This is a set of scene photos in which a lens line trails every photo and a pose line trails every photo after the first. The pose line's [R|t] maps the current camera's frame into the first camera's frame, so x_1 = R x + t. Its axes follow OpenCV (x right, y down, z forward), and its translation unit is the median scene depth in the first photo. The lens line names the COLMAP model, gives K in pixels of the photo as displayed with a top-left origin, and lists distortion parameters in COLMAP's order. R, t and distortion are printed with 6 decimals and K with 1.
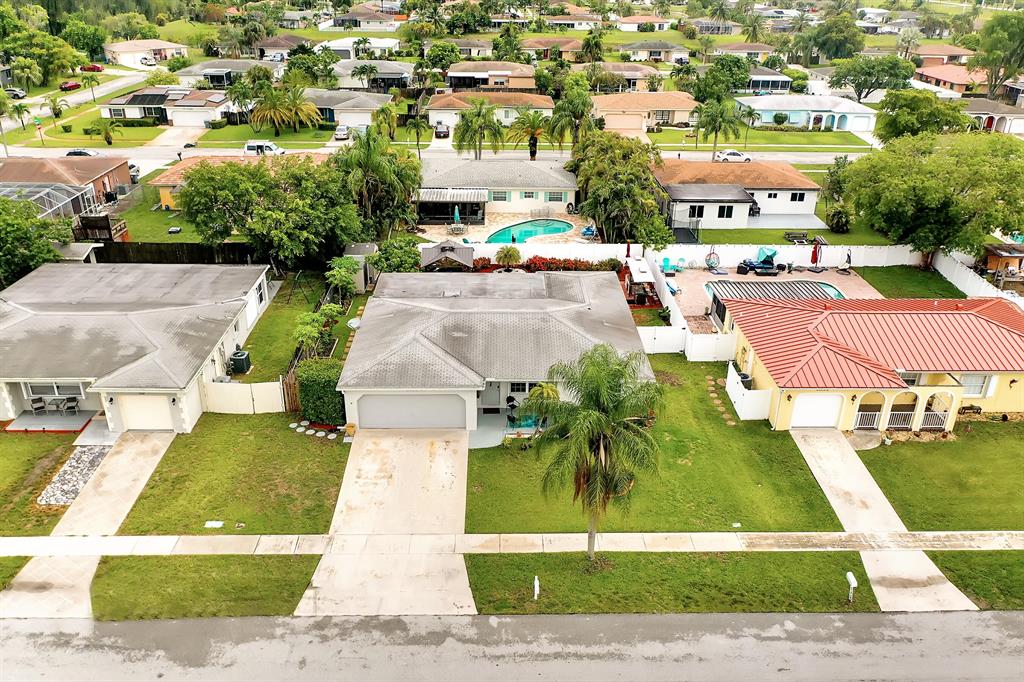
lens RADIAL K [[798.8, 0, 512.0], [0, 798.8, 341.0], [0, 0, 1]] dist [-0.003701, -0.002115]
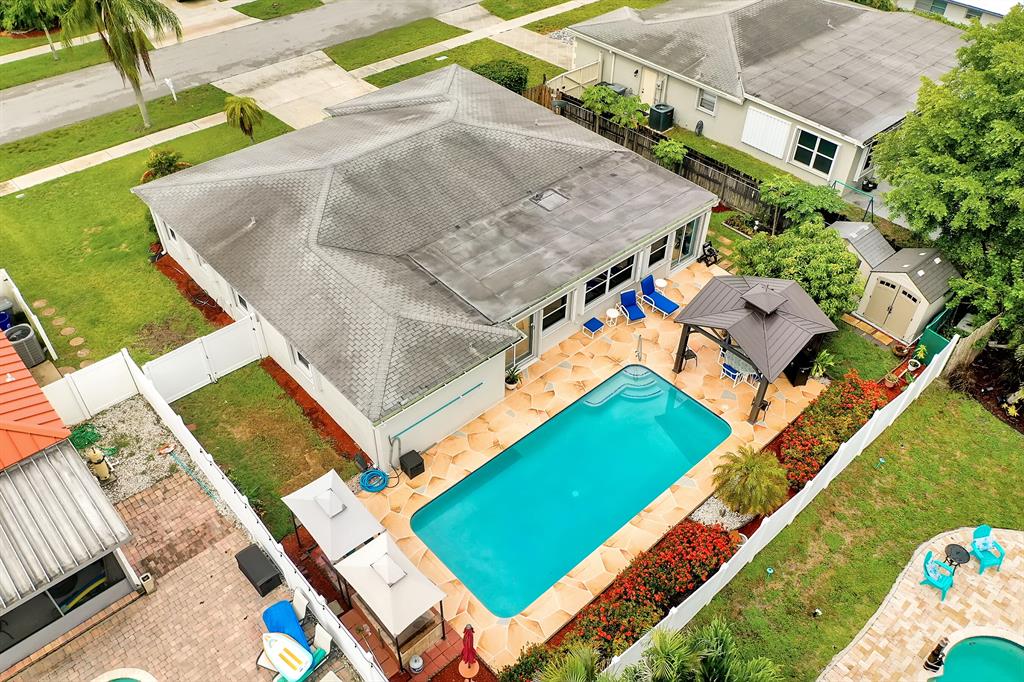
lens RADIAL K [[798.8, 0, 512.0], [0, 798.8, 341.0], [0, 0, 1]] dist [-0.003701, -0.002115]
pose [[-0.751006, 0.424905, -0.505417, 0.320938], [-0.315581, 0.441381, 0.839995, -0.564752], [0.579999, 0.790341, -0.197387, 1.357507]]
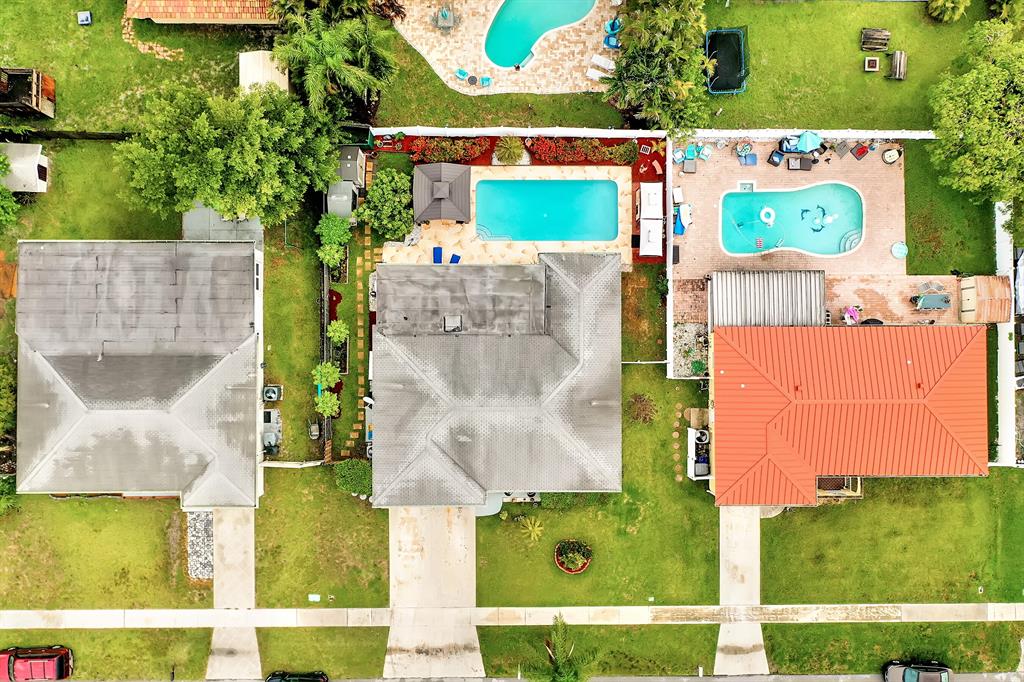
lens RADIAL K [[798.8, 0, 512.0], [0, 798.8, 341.0], [0, 0, 1]] dist [-0.003701, -0.002115]
pose [[0.999836, 0.017256, 0.005547, -0.005010], [-0.012910, 0.463092, 0.886216, -1.107695], [0.012724, -0.886142, 0.463238, 0.583396]]
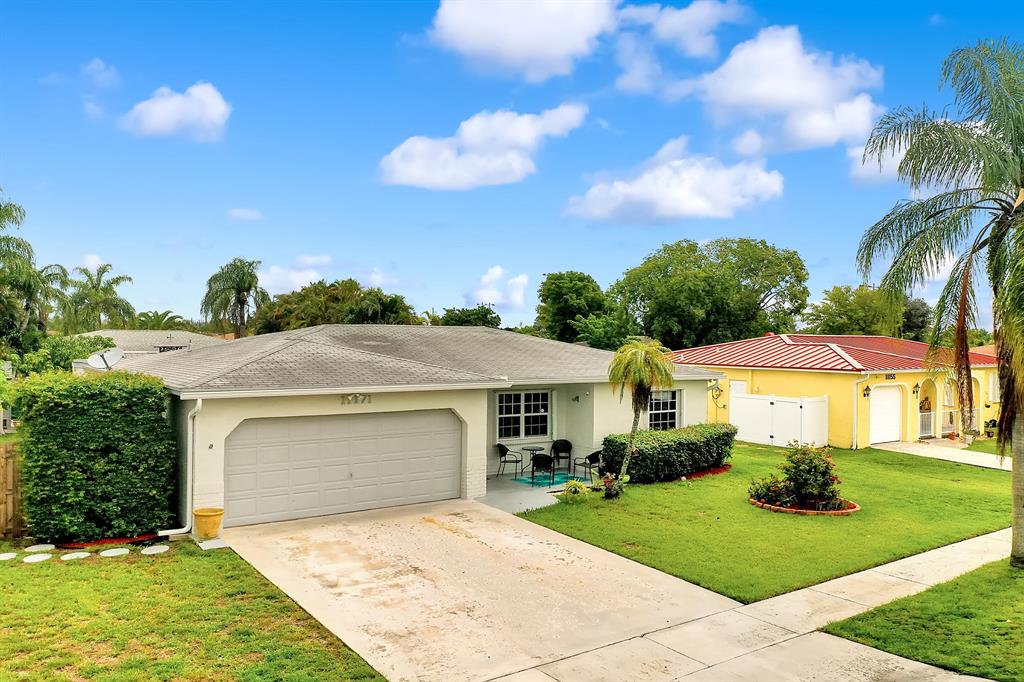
lens RADIAL K [[798.8, 0, 512.0], [0, 798.8, 341.0], [0, 0, 1]] dist [-0.003701, -0.002115]
pose [[0.822241, -0.002016, 0.569137, -0.277326], [0.246896, 0.902265, -0.353498, 0.186515], [-0.512799, 0.431178, 0.742376, 0.583691]]
